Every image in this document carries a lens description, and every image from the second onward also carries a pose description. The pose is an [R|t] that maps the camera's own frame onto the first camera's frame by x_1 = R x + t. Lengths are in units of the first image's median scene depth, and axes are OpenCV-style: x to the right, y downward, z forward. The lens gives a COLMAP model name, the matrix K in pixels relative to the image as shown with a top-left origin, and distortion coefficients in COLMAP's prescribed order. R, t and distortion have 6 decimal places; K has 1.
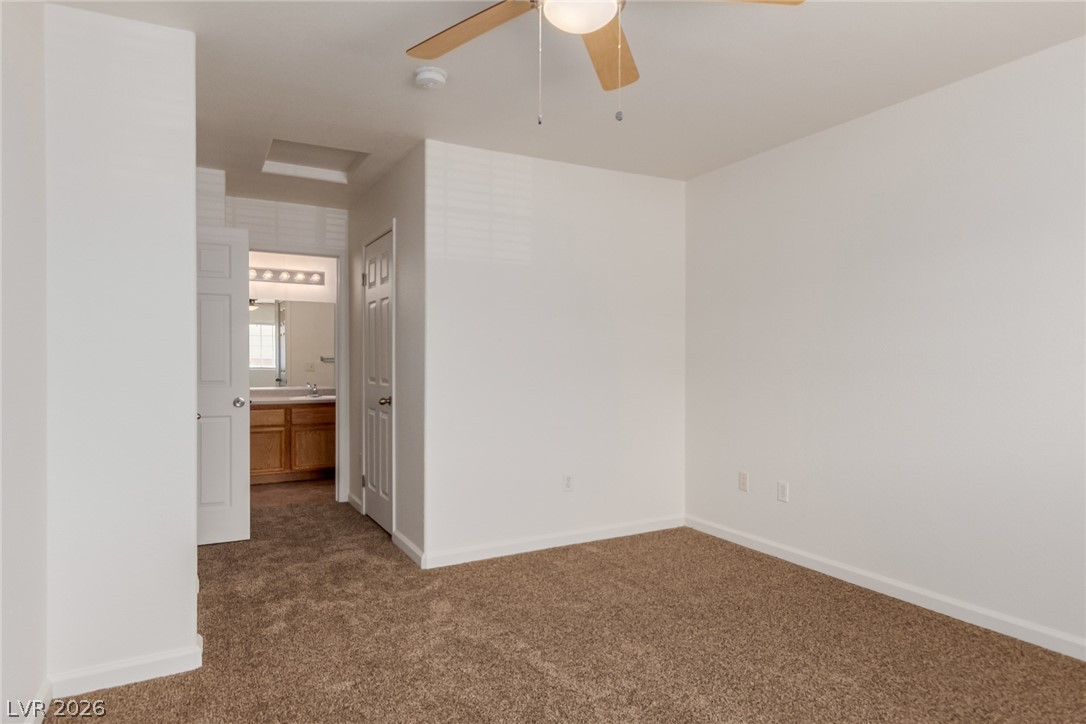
lens RADIAL K [[650.3, 0, 547.4], [0, 650.3, 363.6], [0, 0, 1]] dist [0.026322, -0.007250]
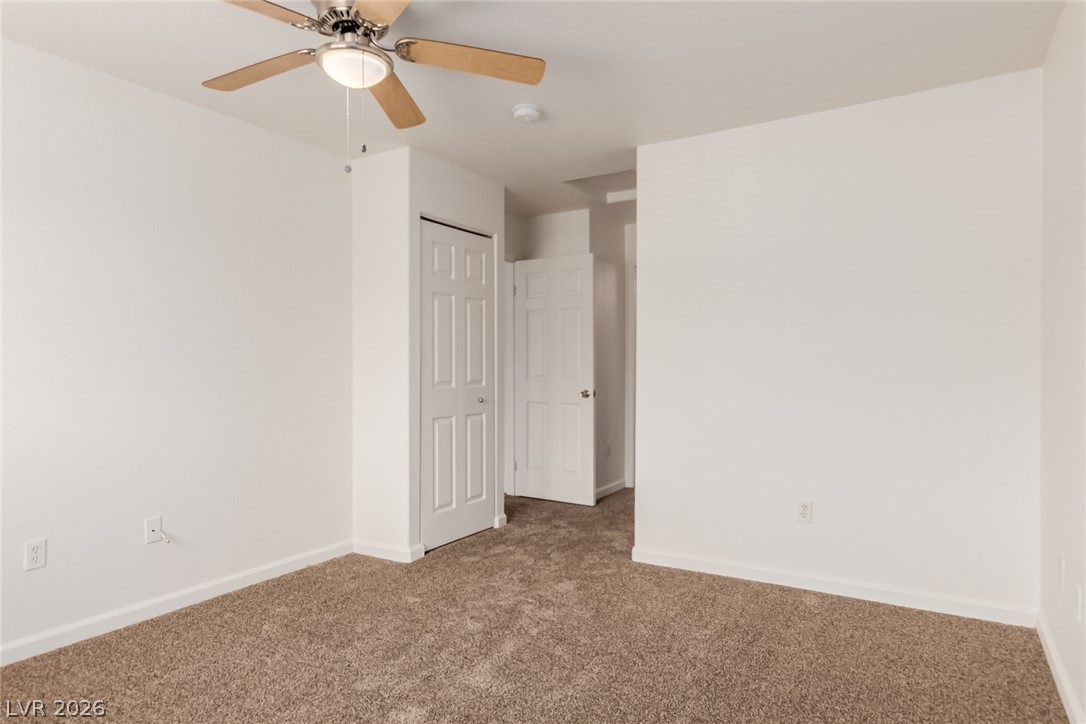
lens RADIAL K [[650.3, 0, 545.6], [0, 650.3, 360.8], [0, 0, 1]] dist [0.026322, -0.007250]
pose [[0.500131, -0.002084, -0.865948, 0.689274], [-0.003786, 0.999982, -0.004593, 0.002863], [0.865942, 0.005575, 0.500114, 0.388214]]
